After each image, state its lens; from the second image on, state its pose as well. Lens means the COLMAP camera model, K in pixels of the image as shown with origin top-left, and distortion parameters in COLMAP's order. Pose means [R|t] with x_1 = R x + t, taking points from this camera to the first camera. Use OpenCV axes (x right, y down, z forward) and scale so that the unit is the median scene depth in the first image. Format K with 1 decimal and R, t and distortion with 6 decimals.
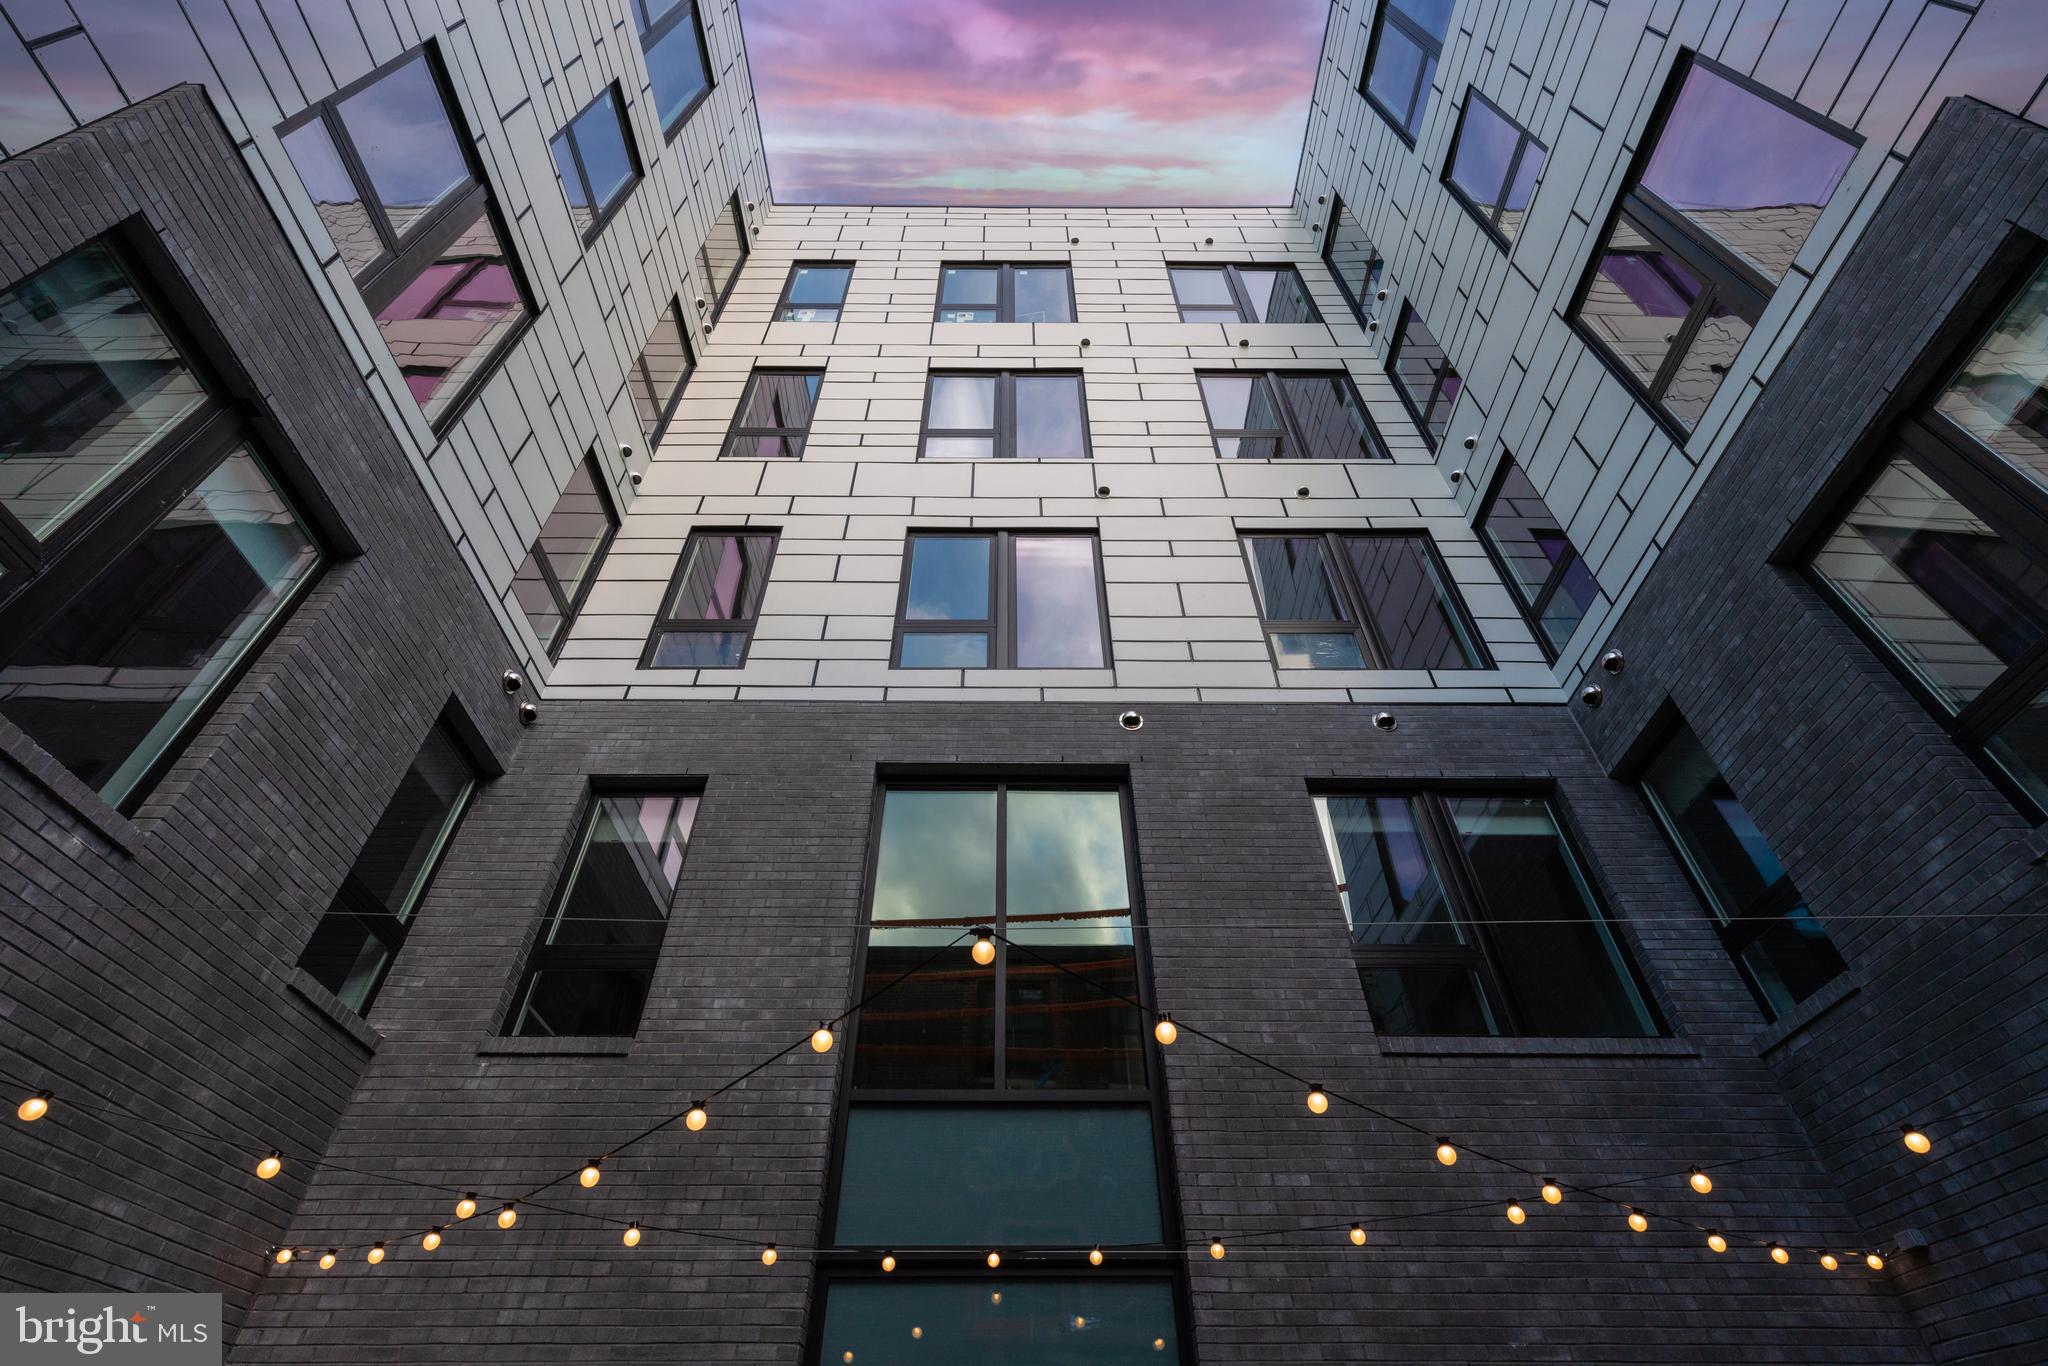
lens RADIAL K [[943.9, 0, 1020.2], [0, 943.9, 681.0], [0, 0, 1]] dist [0.009271, -0.000342]
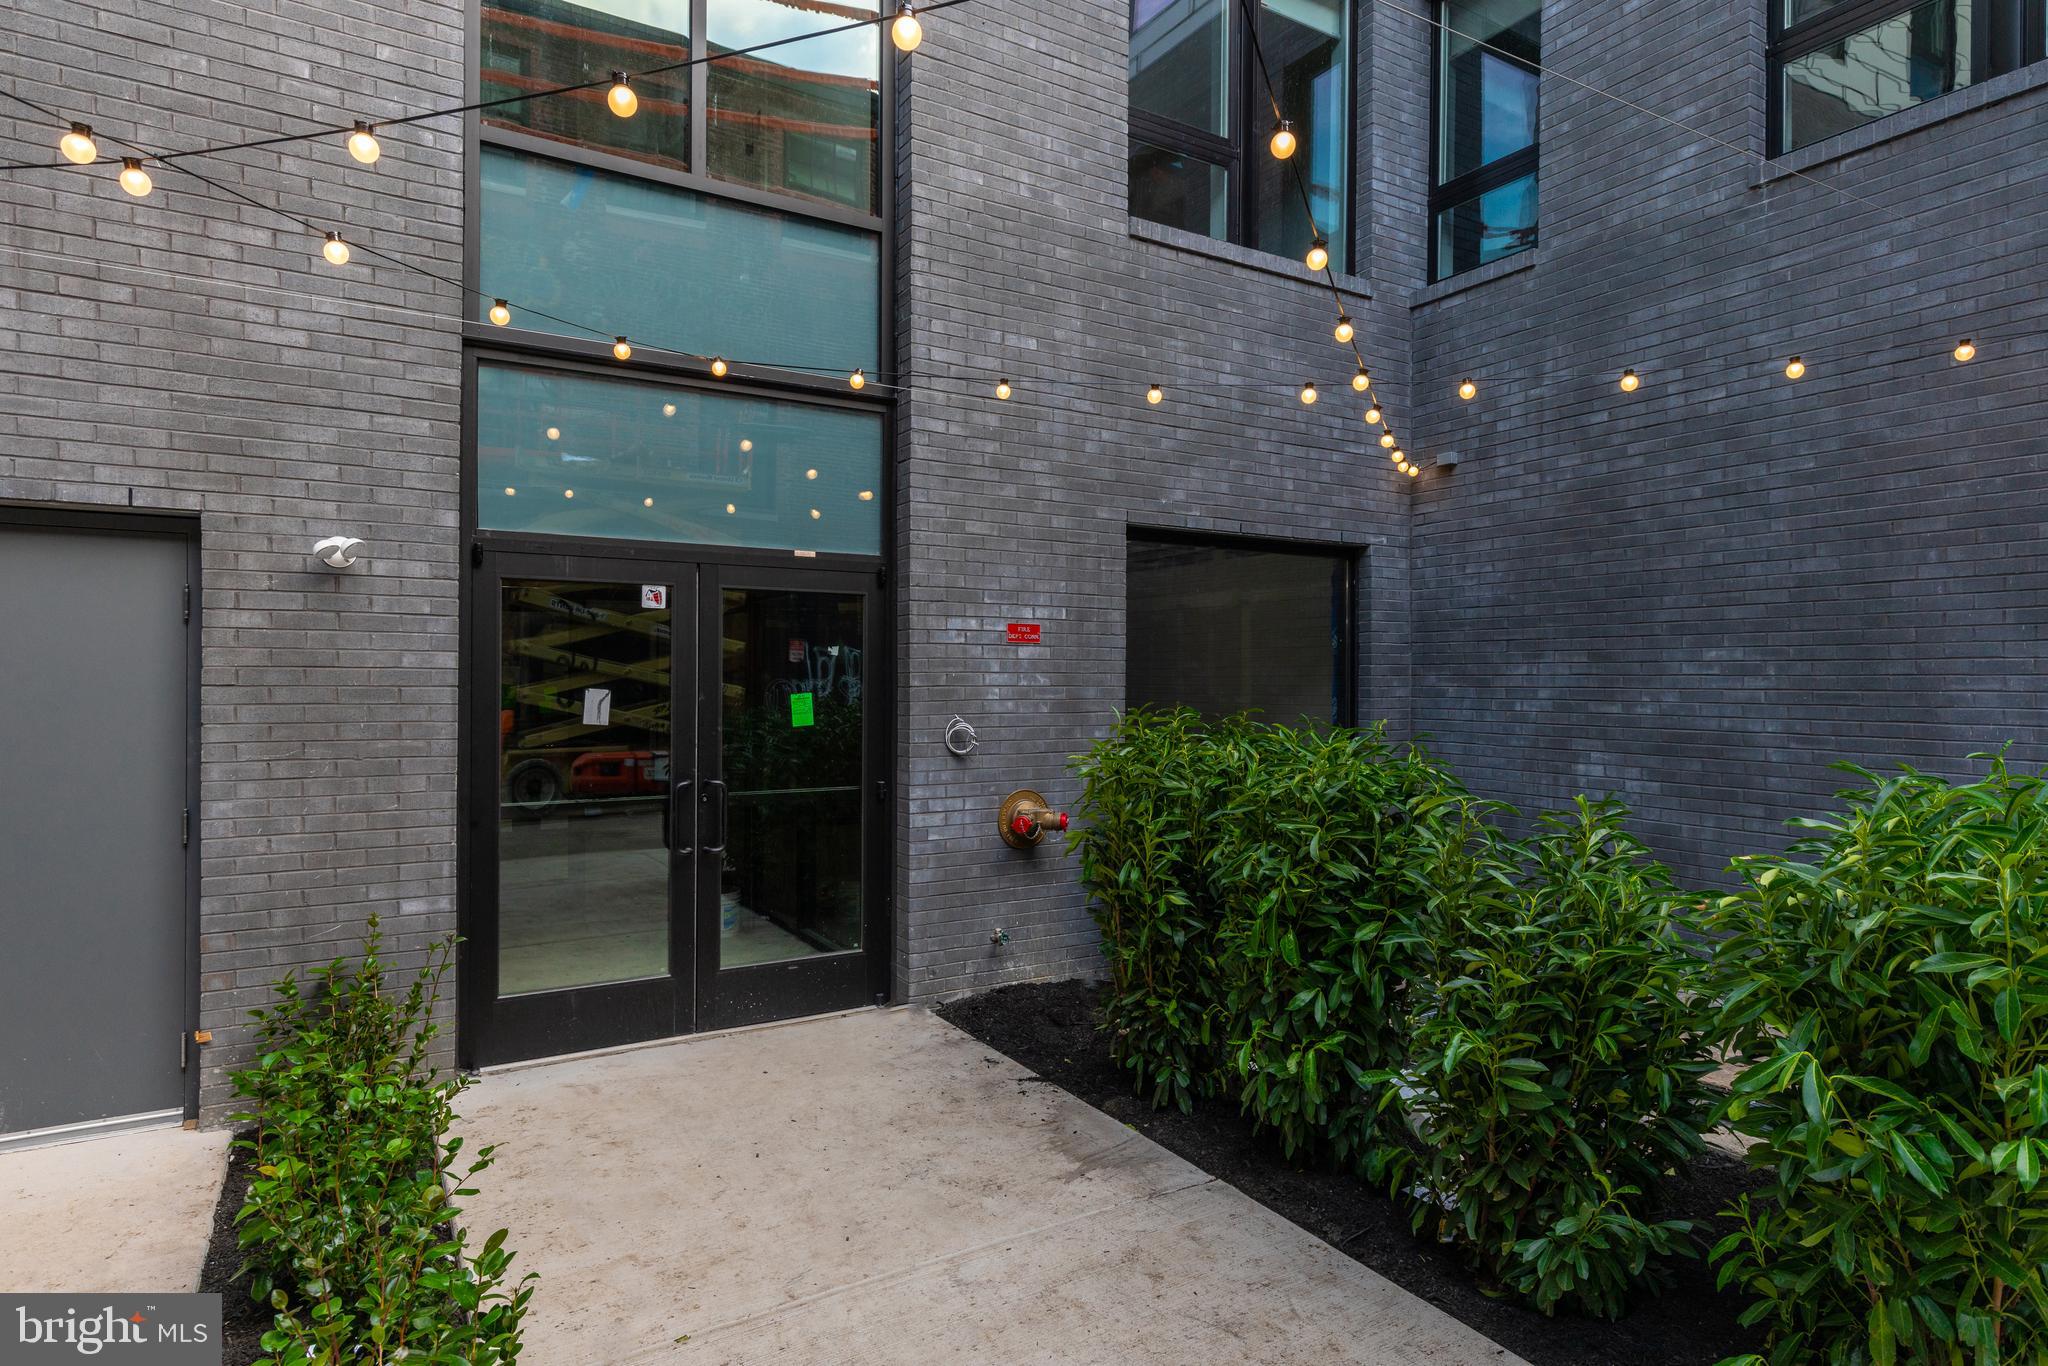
lens RADIAL K [[1130.2, 0, 1024.0], [0, 1130.2, 677.1], [0, 0, 1]] dist [0.004200, 0.000370]
pose [[0.858938, 0.008313, 0.512012, -0.279934], [-0.359055, 0.722677, 0.590608, 0.099864], [-0.365109, -0.691136, 0.623719, 0.063869]]
